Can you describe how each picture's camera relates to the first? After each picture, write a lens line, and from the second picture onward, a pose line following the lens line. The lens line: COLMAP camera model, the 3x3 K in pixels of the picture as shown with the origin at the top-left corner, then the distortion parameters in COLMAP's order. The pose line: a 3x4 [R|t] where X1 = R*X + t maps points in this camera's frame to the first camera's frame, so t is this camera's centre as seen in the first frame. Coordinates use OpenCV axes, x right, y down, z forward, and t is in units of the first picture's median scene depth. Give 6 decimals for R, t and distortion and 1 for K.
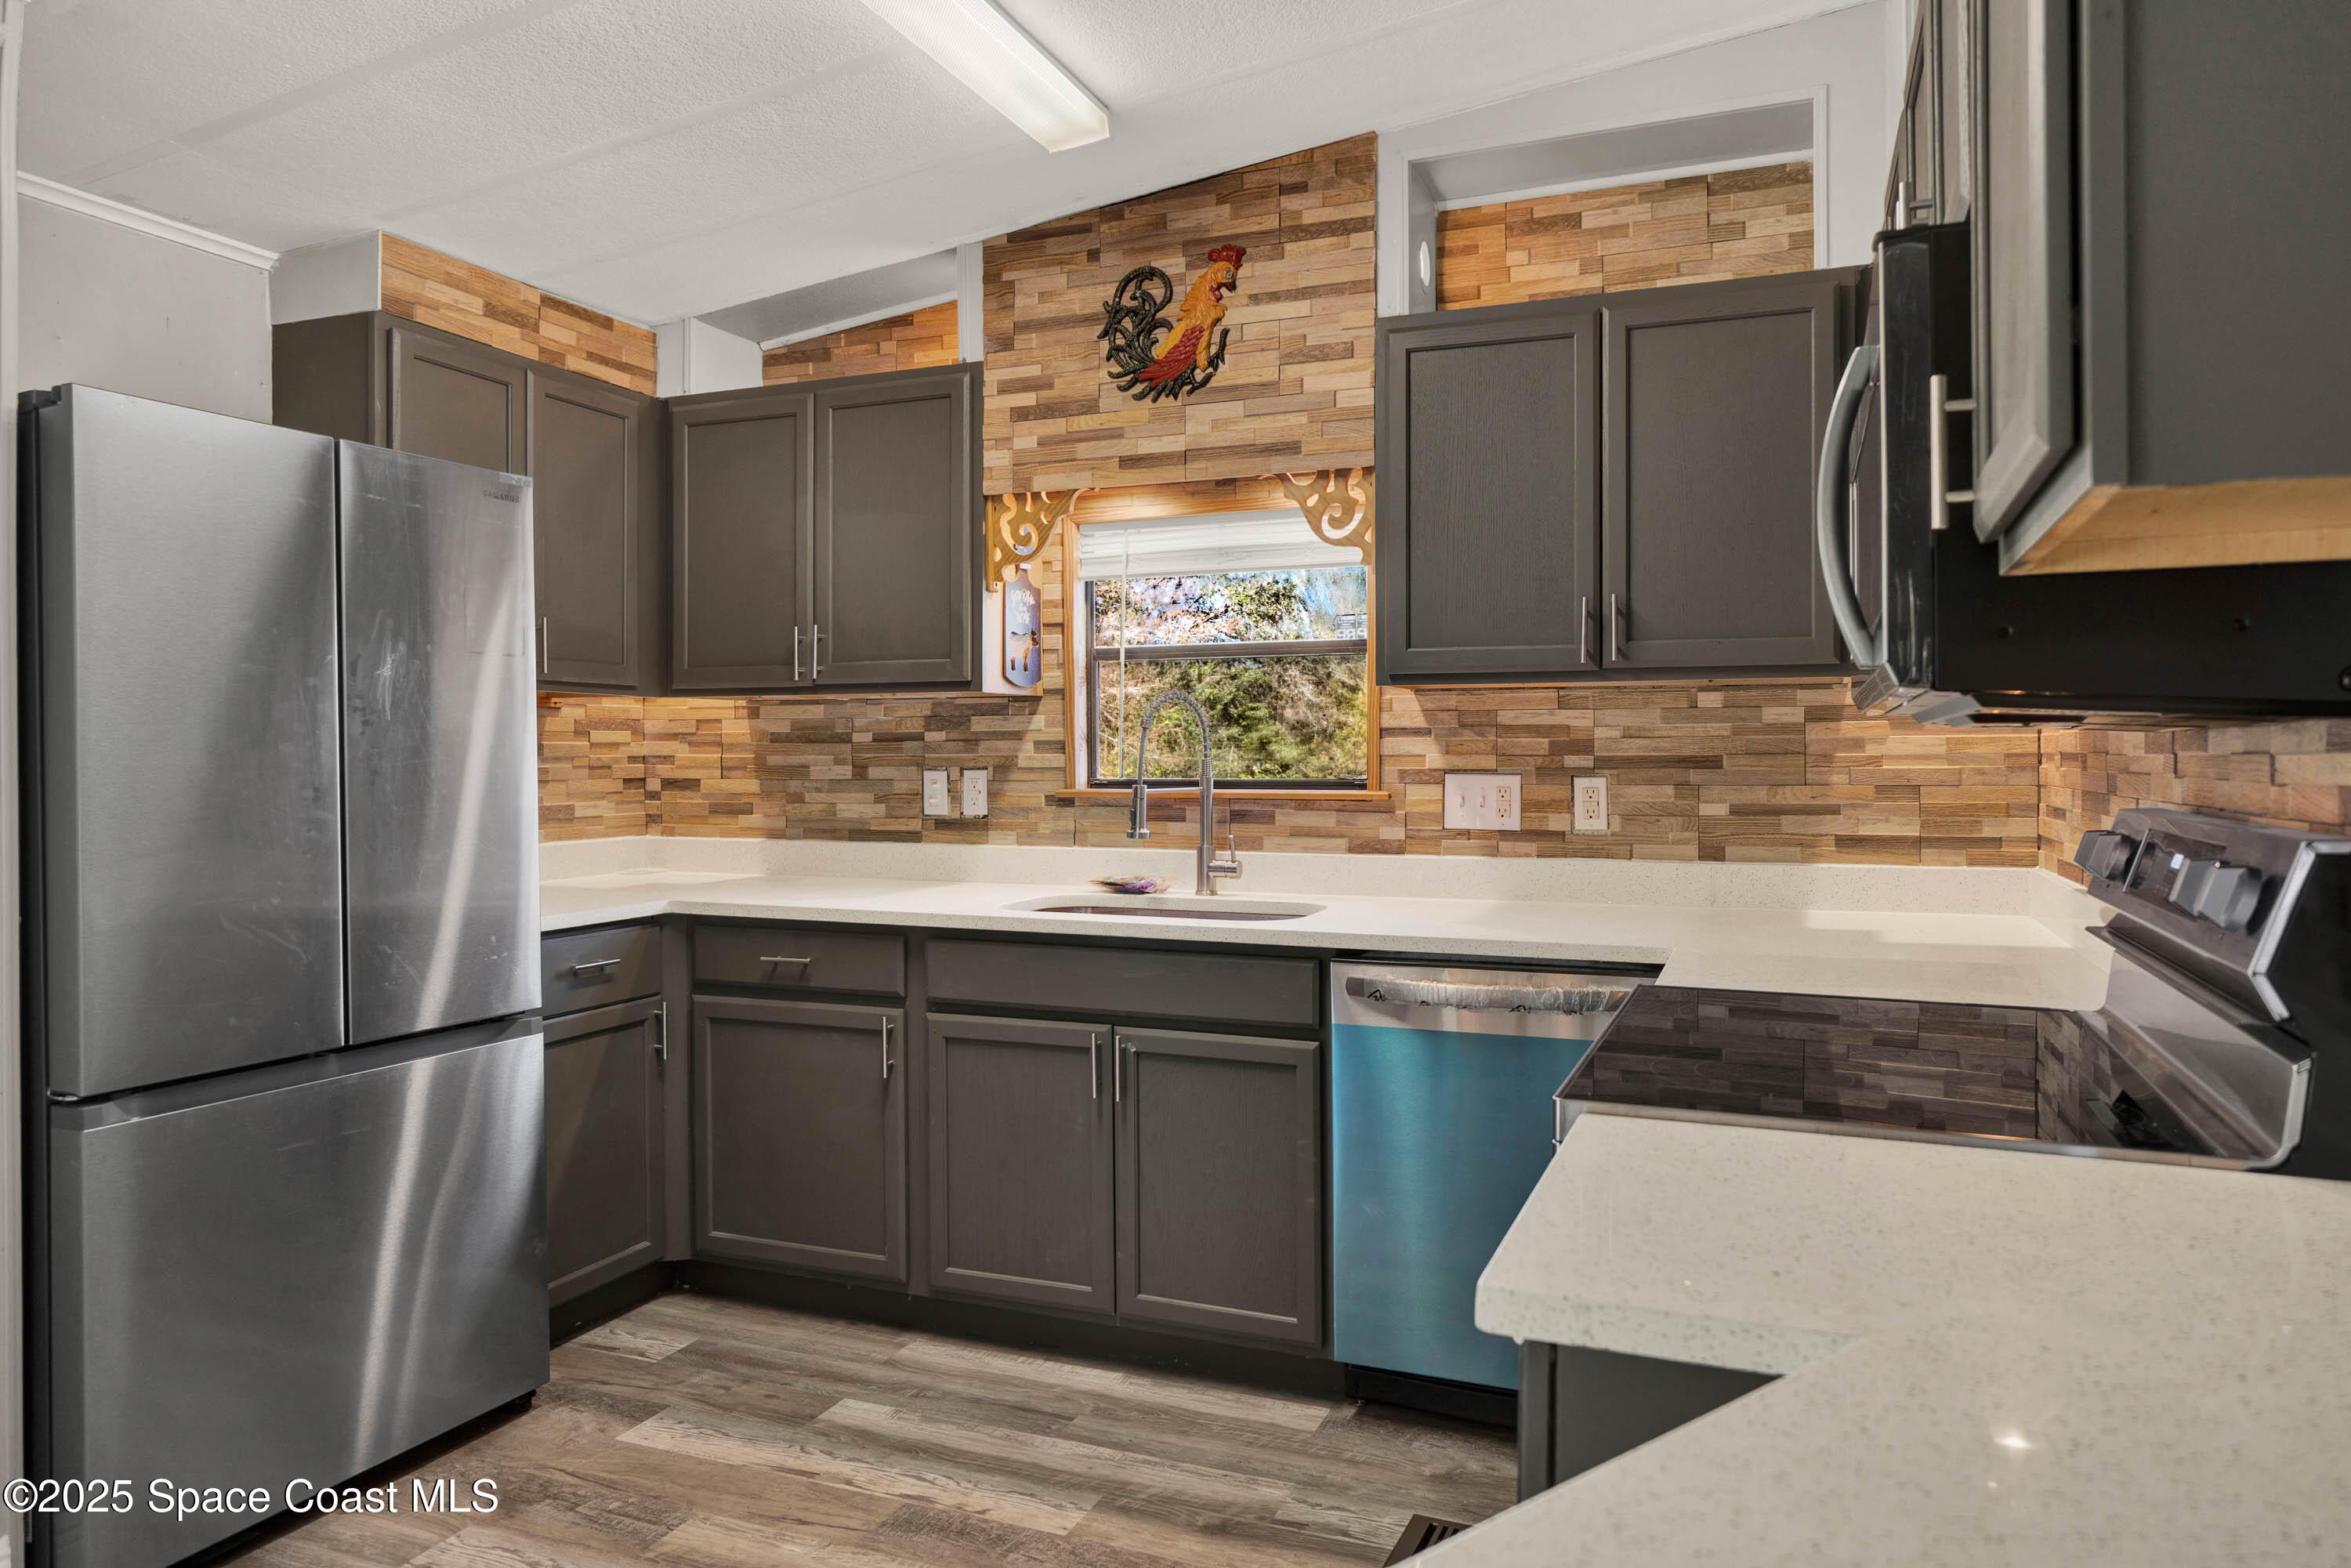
lens RADIAL K [[1516.0, 0, 1159.1], [0, 1516.0, 724.8], [0, 0, 1]] dist [-0.016595, -0.002273]
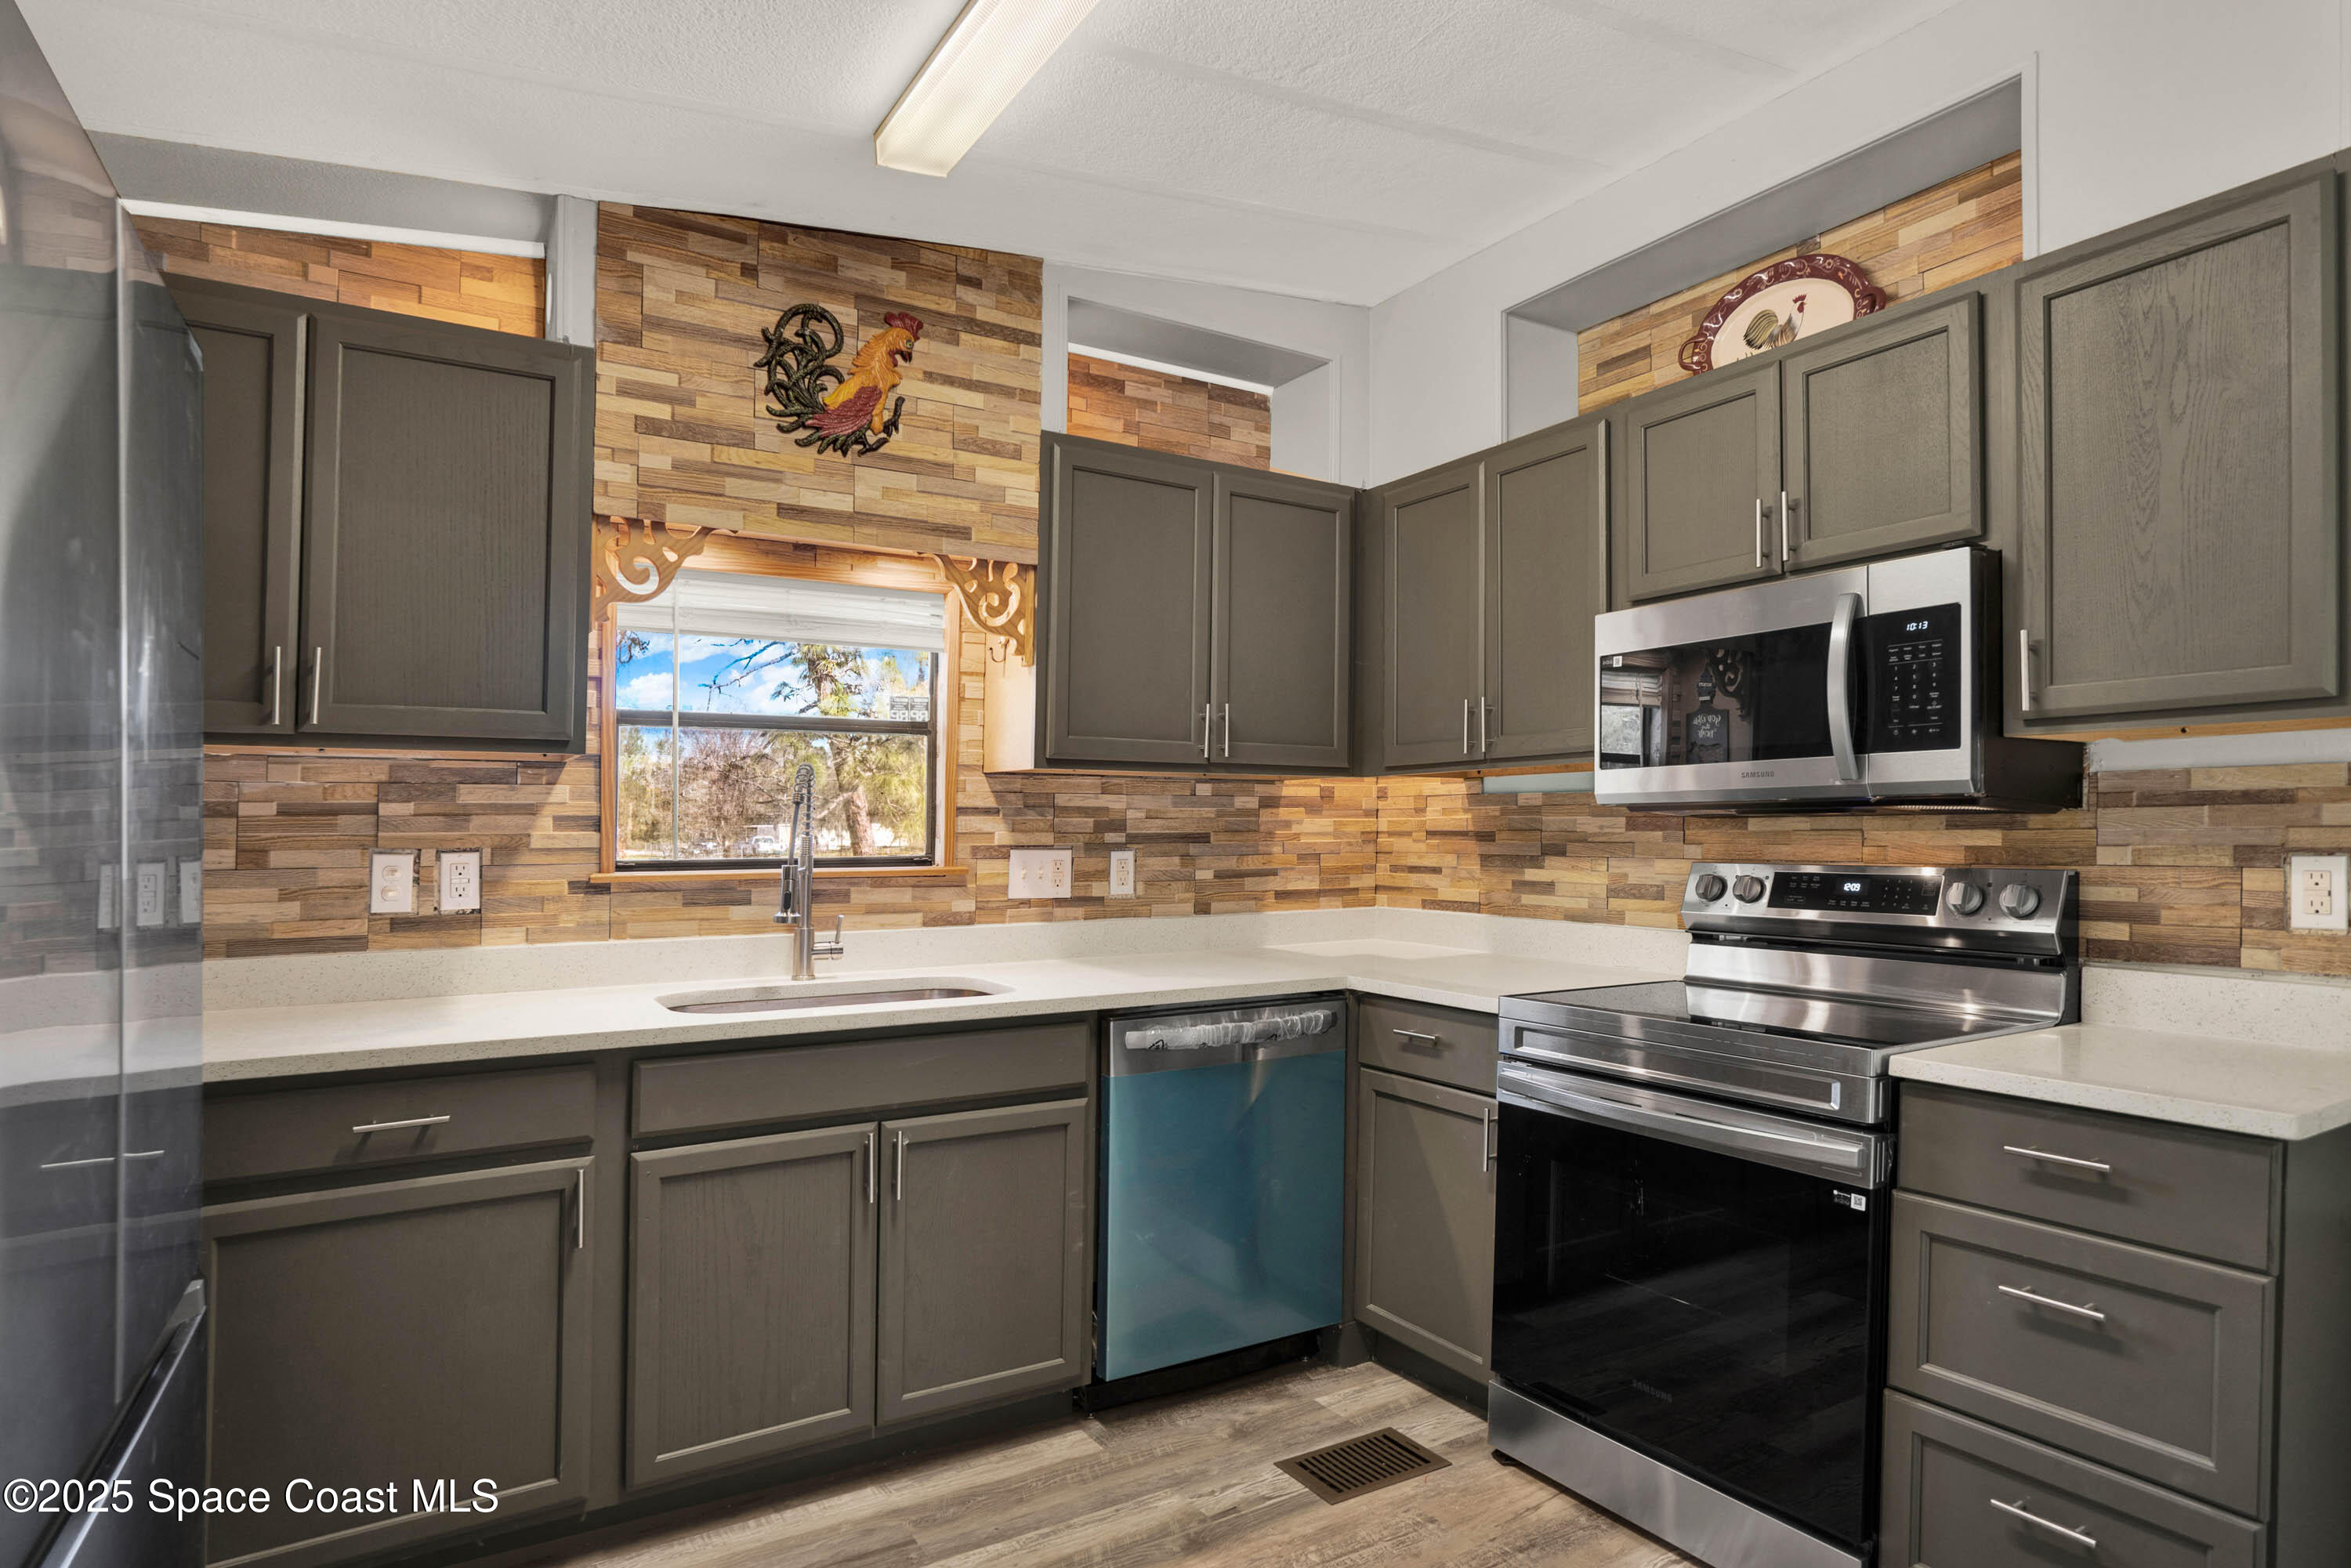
lens RADIAL K [[1295.5, 0, 1237.0], [0, 1295.5, 835.1], [0, 0, 1]] dist [-0.044514, 0.003655]
pose [[0.558124, -0.002193, 0.829755, -0.522690], [-0.014426, 0.999820, 0.012345, 0.007963], [-0.829632, -0.018860, 0.557992, 0.348777]]
